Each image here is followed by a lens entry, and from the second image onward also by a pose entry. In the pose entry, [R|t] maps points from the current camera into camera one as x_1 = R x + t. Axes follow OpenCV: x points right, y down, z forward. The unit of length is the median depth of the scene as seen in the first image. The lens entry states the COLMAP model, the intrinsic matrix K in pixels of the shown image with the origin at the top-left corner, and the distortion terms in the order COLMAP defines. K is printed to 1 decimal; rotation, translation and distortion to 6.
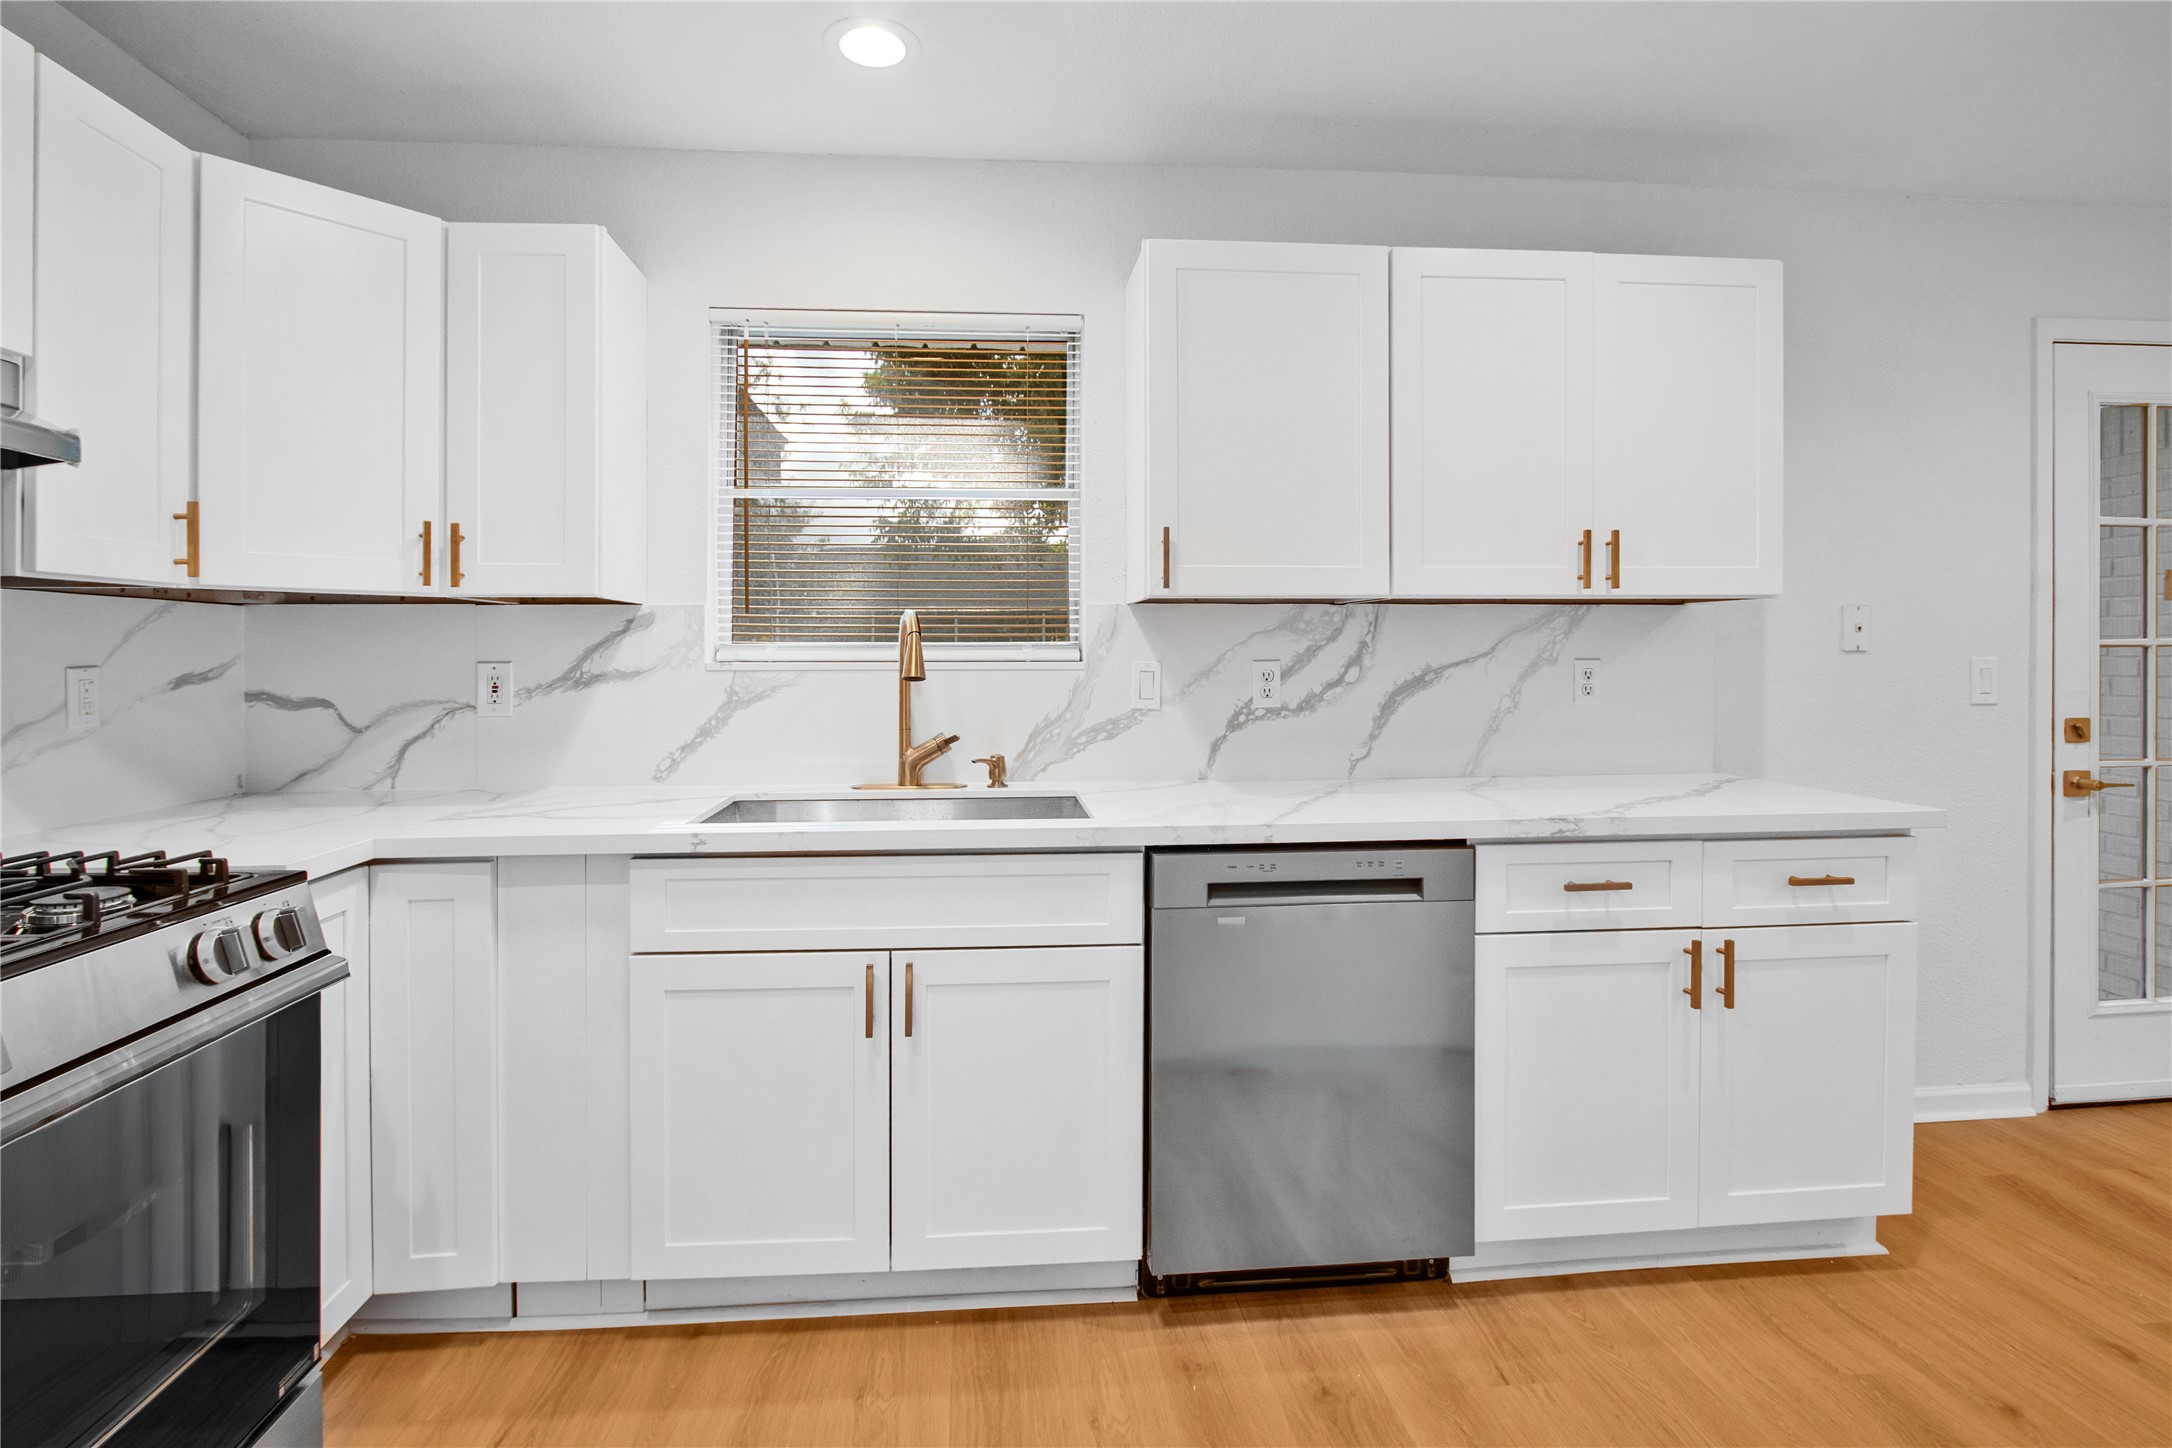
lens RADIAL K [[1060.1, 0, 1087.0], [0, 1060.1, 655.7], [0, 0, 1]] dist [0.000128, -0.009853]
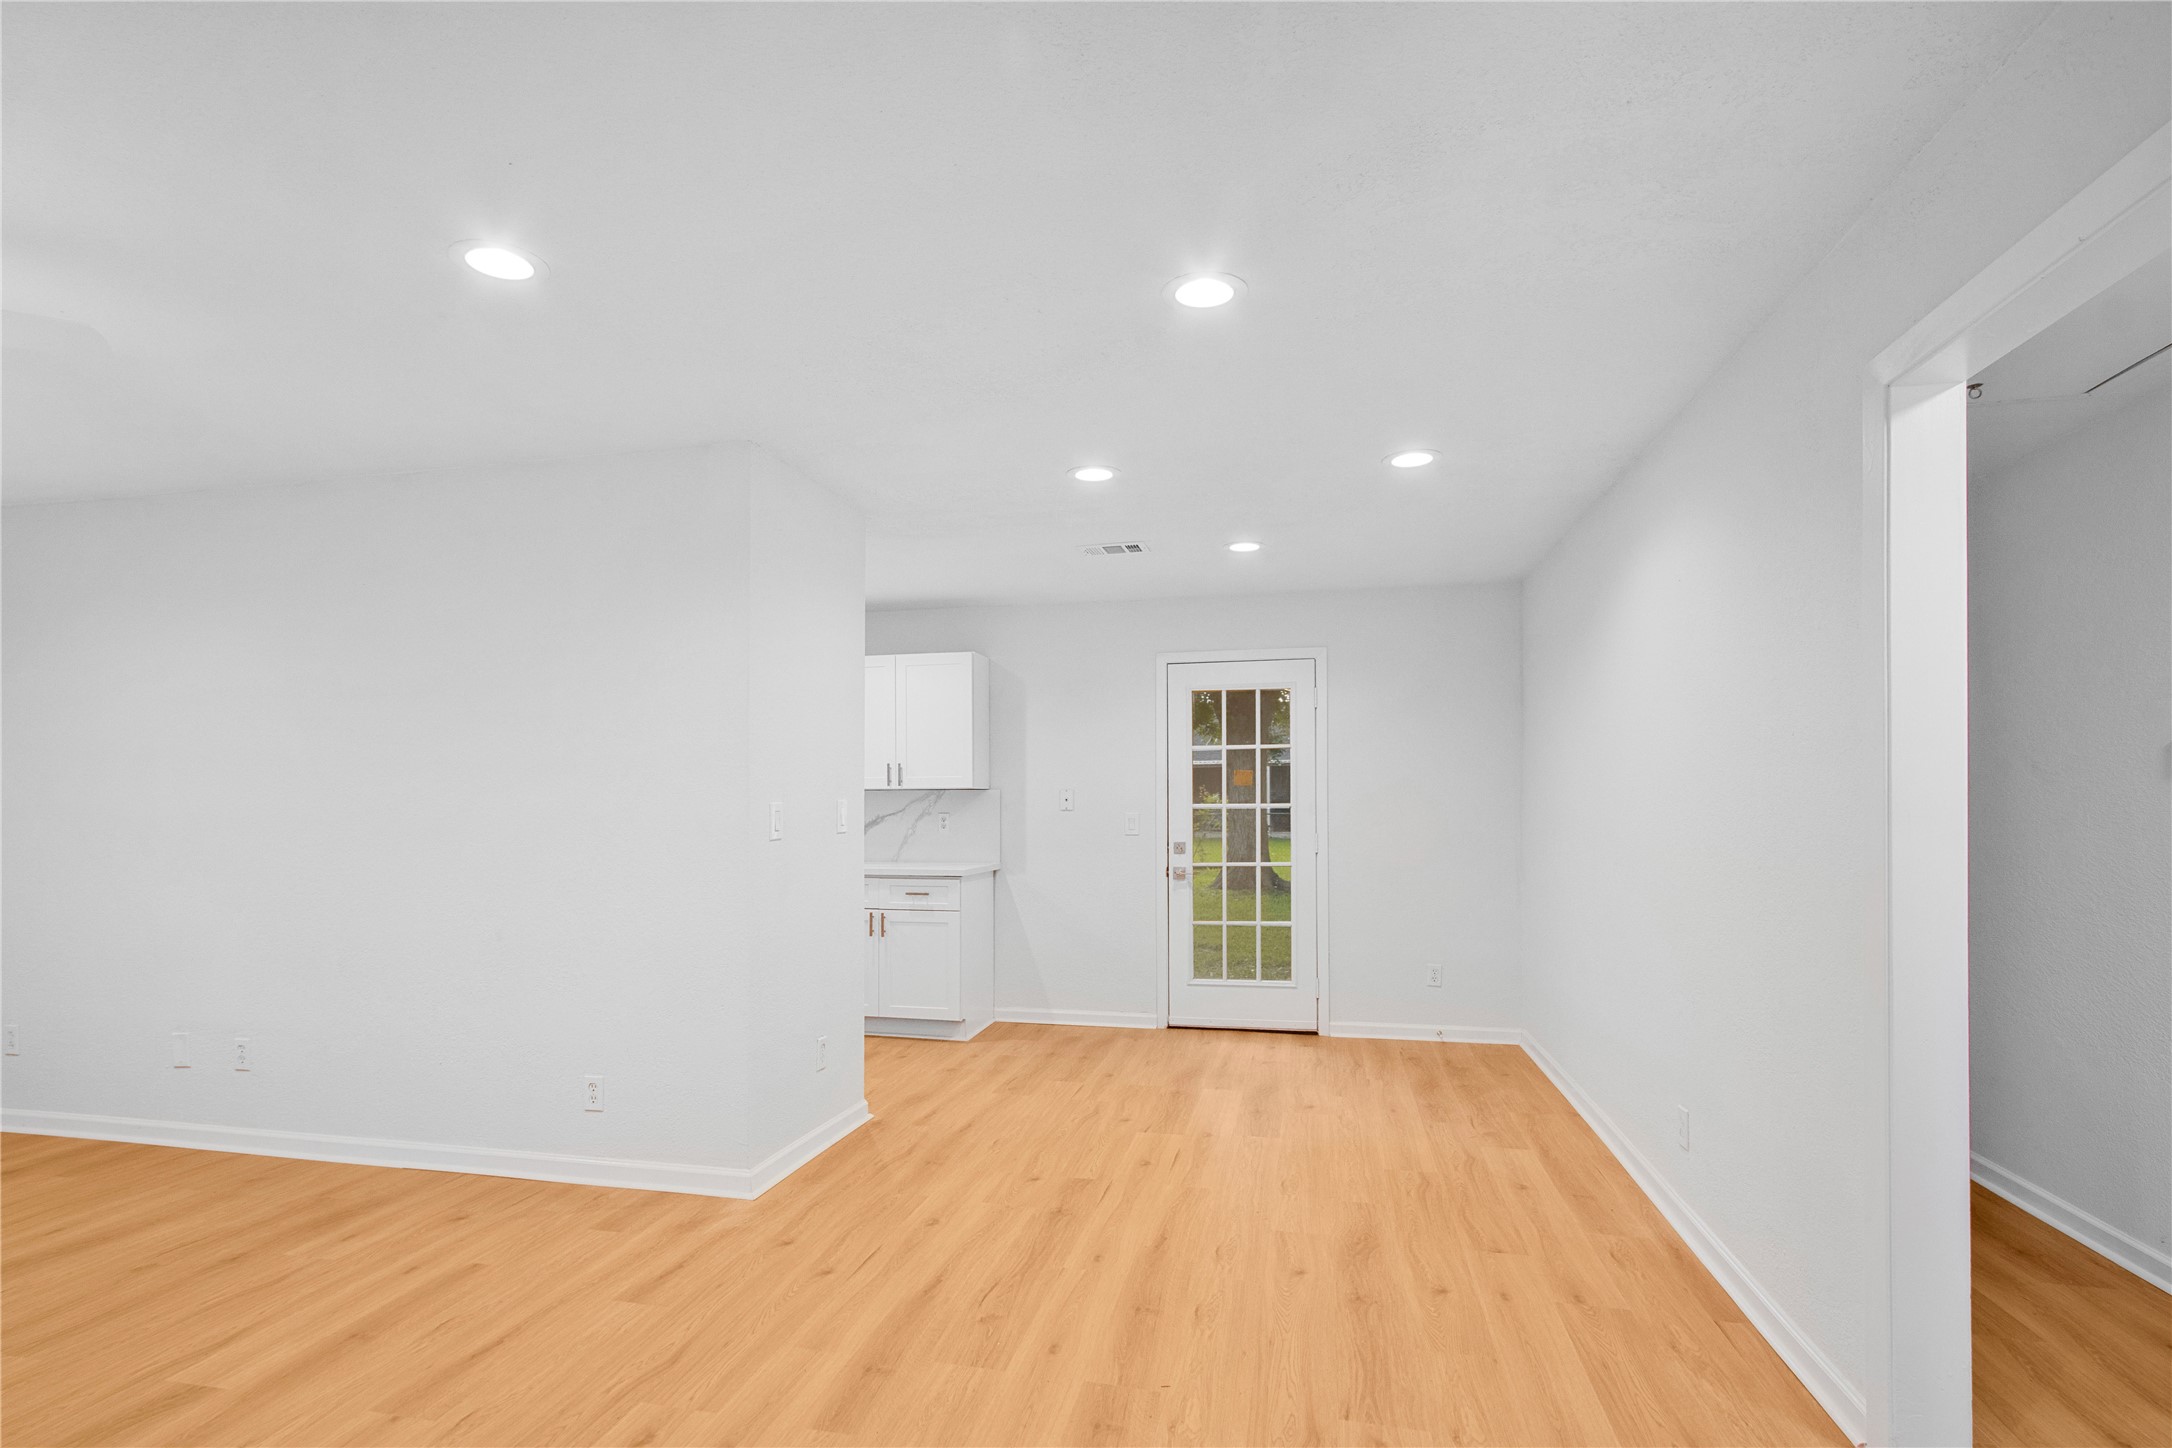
lens RADIAL K [[1098.7, 0, 1095.2], [0, 1098.7, 802.4], [0, 0, 1]] dist [-0.003354, -0.000551]
pose [[0.950391, 0.001911, -0.311052, 1.616460], [-0.002762, 0.999994, -0.002295, -0.016769], [0.311045, 0.003041, 0.950390, -1.264259]]
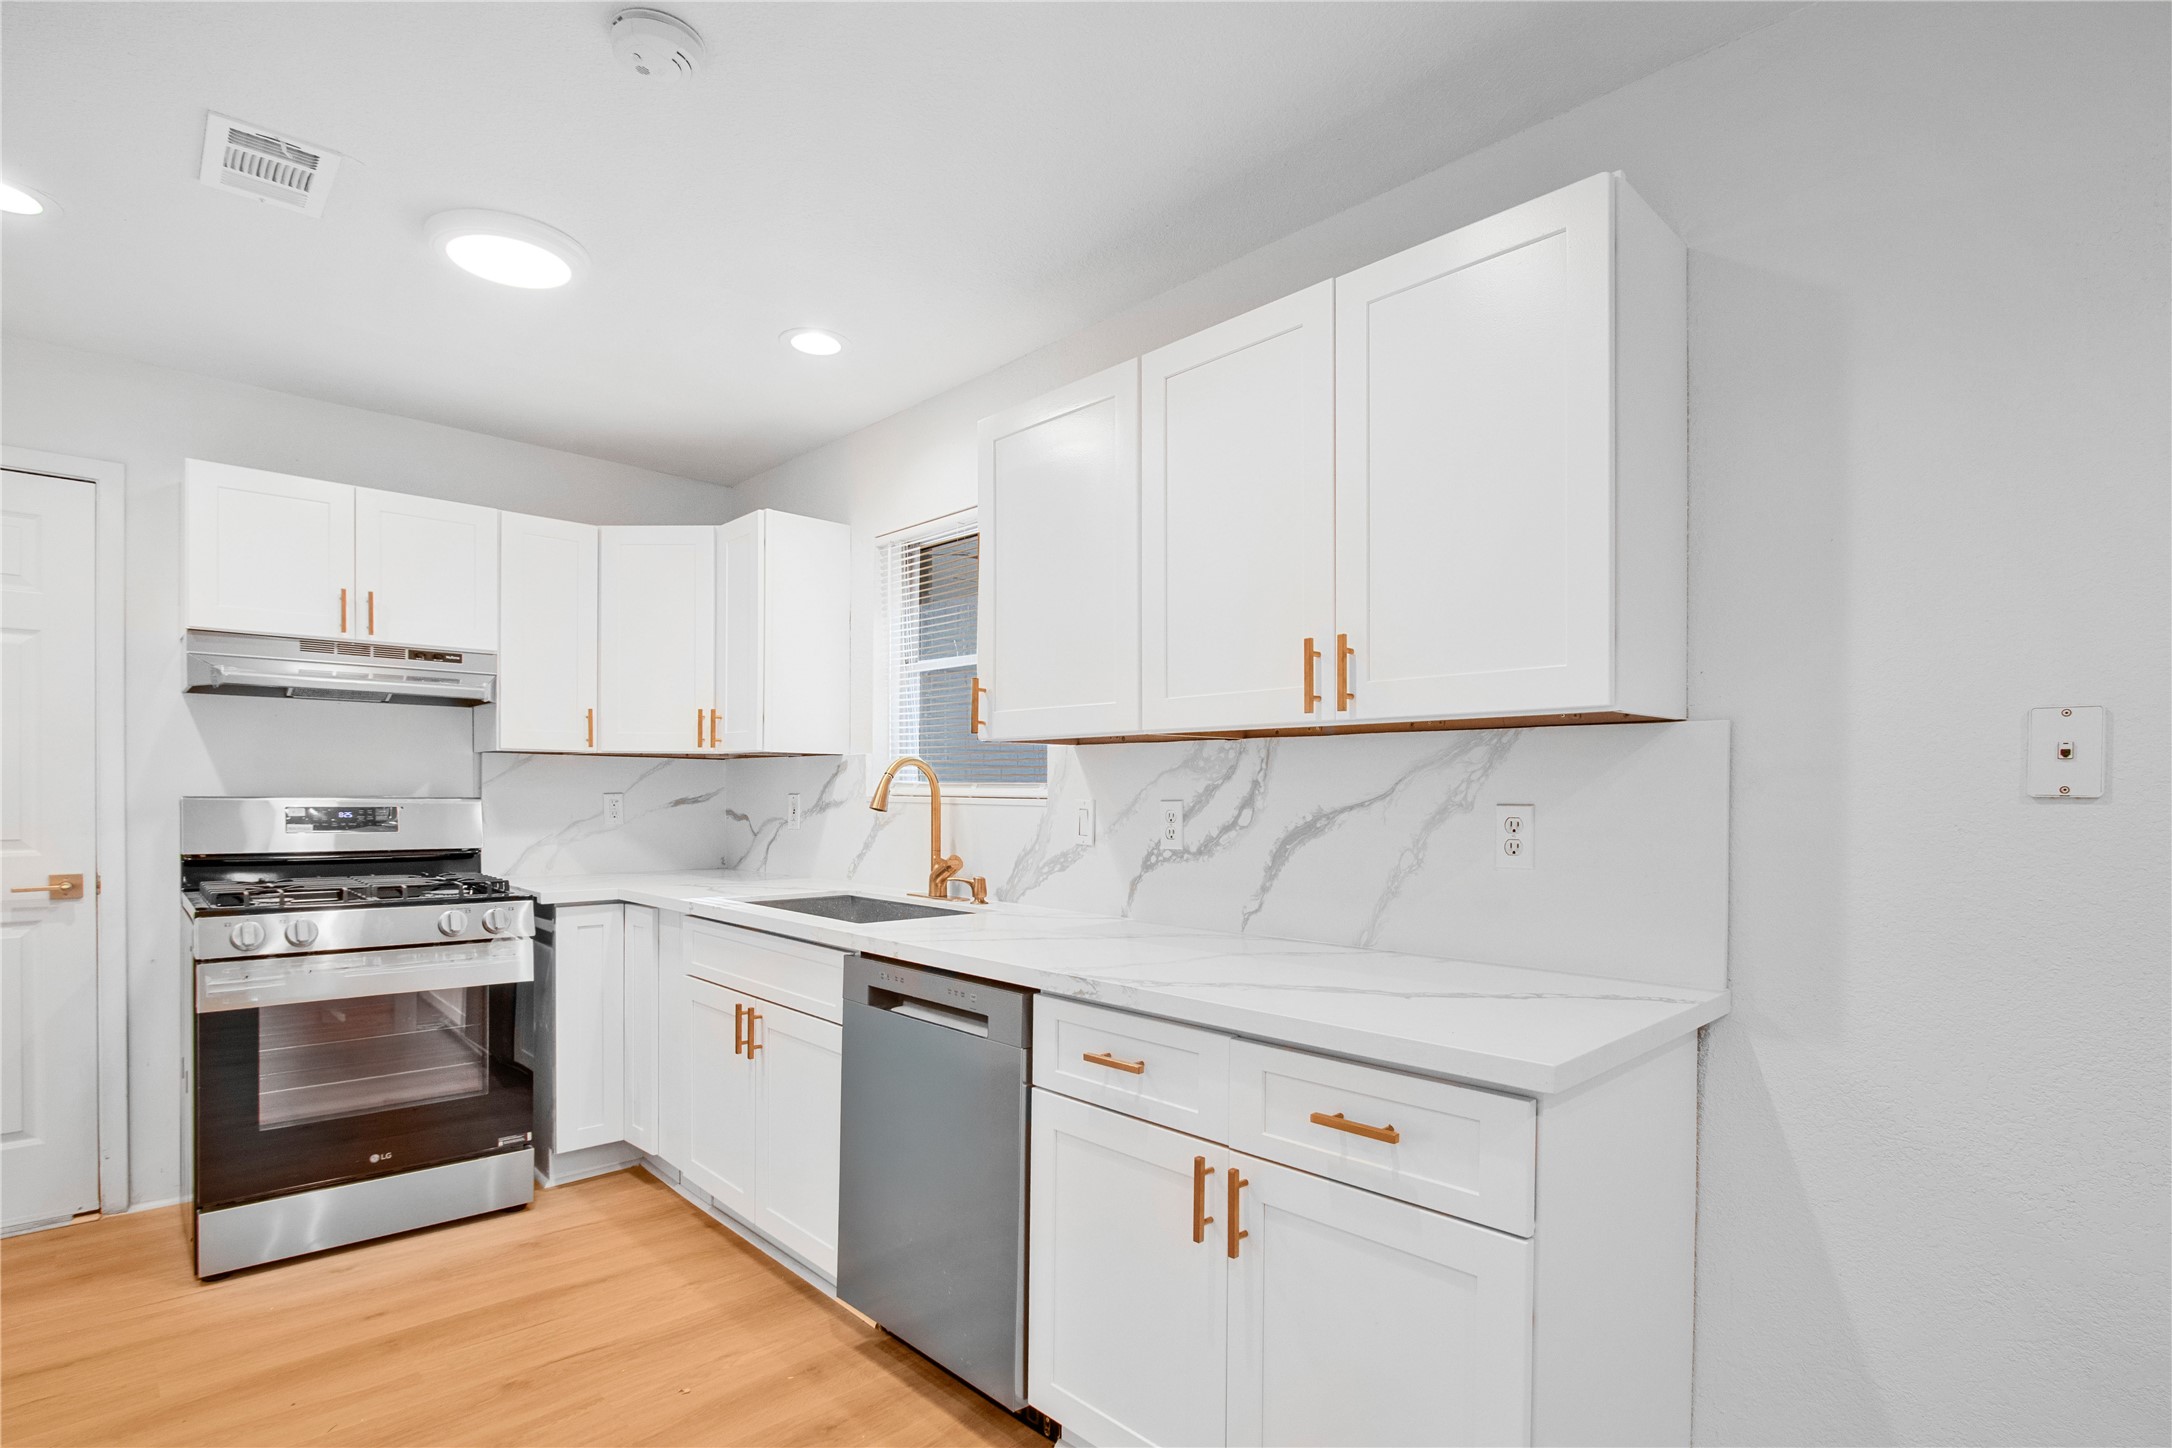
lens RADIAL K [[1098.7, 0, 1095.2], [0, 1098.7, 802.4], [0, 0, 1]] dist [-0.003354, -0.000551]
pose [[0.610627, 0.015203, -0.791772, 0.923283], [-0.009006, 0.999884, 0.012253, -0.005198], [0.791867, -0.000351, 0.610694, 0.339654]]
